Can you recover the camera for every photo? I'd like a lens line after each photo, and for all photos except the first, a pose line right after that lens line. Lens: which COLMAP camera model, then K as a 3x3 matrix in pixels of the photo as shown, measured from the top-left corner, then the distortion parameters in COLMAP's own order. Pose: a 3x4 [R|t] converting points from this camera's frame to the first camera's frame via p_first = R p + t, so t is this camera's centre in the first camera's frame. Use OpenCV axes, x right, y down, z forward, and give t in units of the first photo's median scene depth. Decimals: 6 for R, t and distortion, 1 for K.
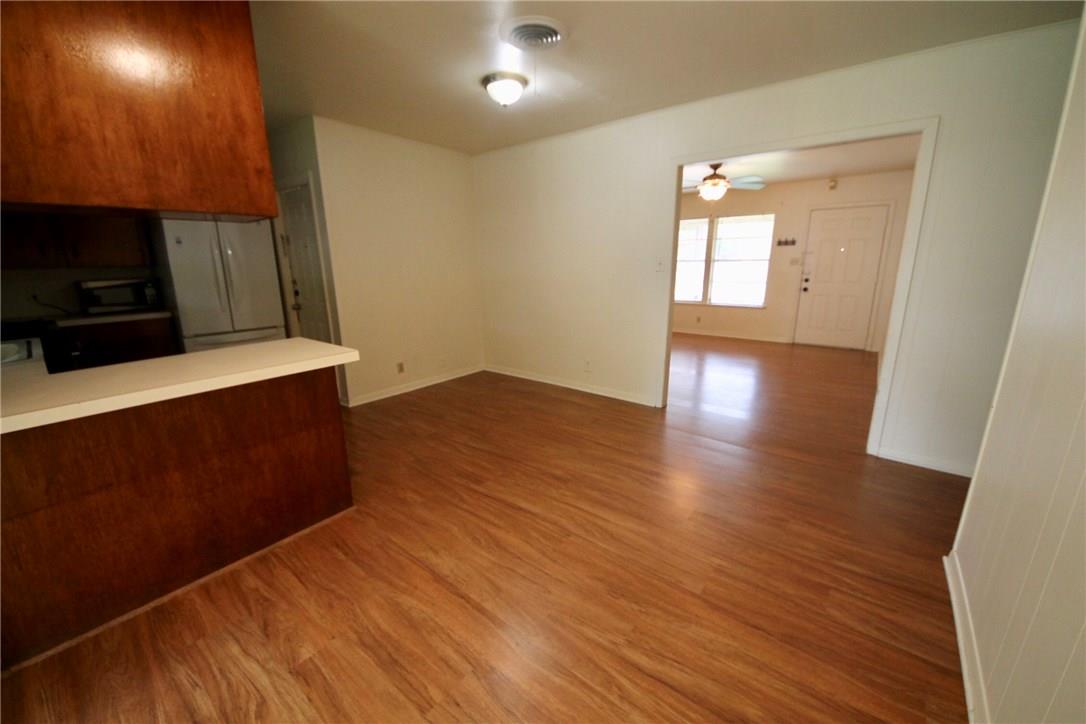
lens RADIAL K [[416.4, 0, 543.0], [0, 416.4, 362.0], [0, 0, 1]] dist [0.000744, -0.020443]
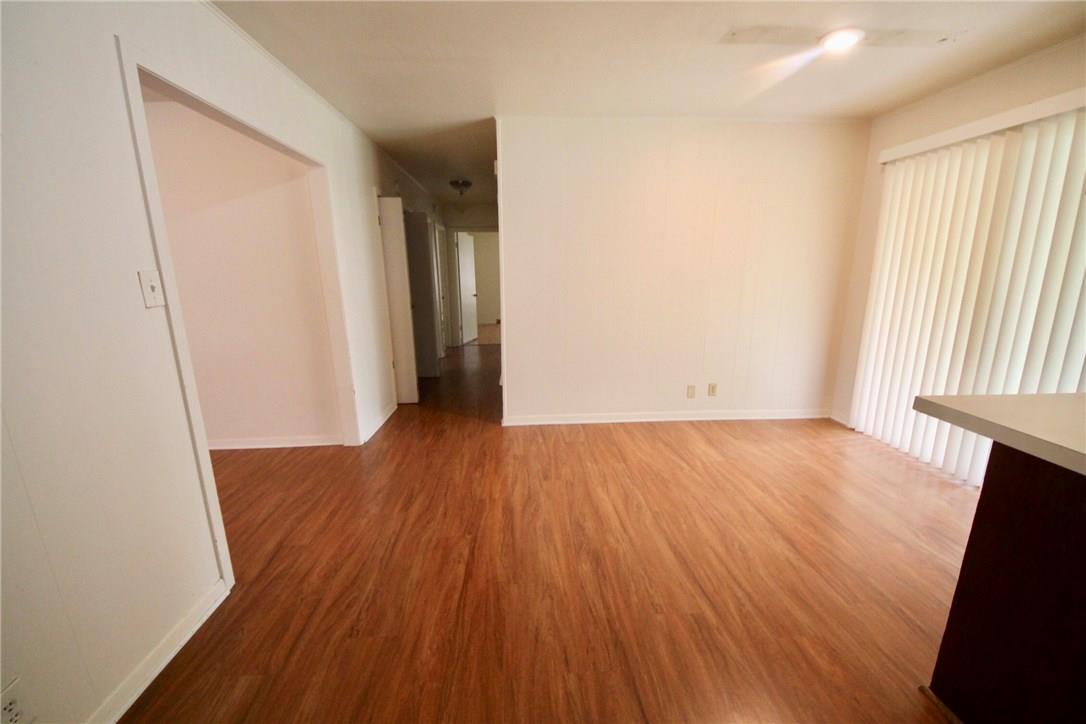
lens RADIAL K [[416.4, 0, 543.0], [0, 416.4, 362.0], [0, 0, 1]] dist [0.000744, -0.020443]
pose [[-0.671836, -0.140771, 0.727200, -0.450923], [0.196604, 0.912667, 0.358309, -0.380339], [-0.714131, 0.383695, -0.585487, 1.589616]]
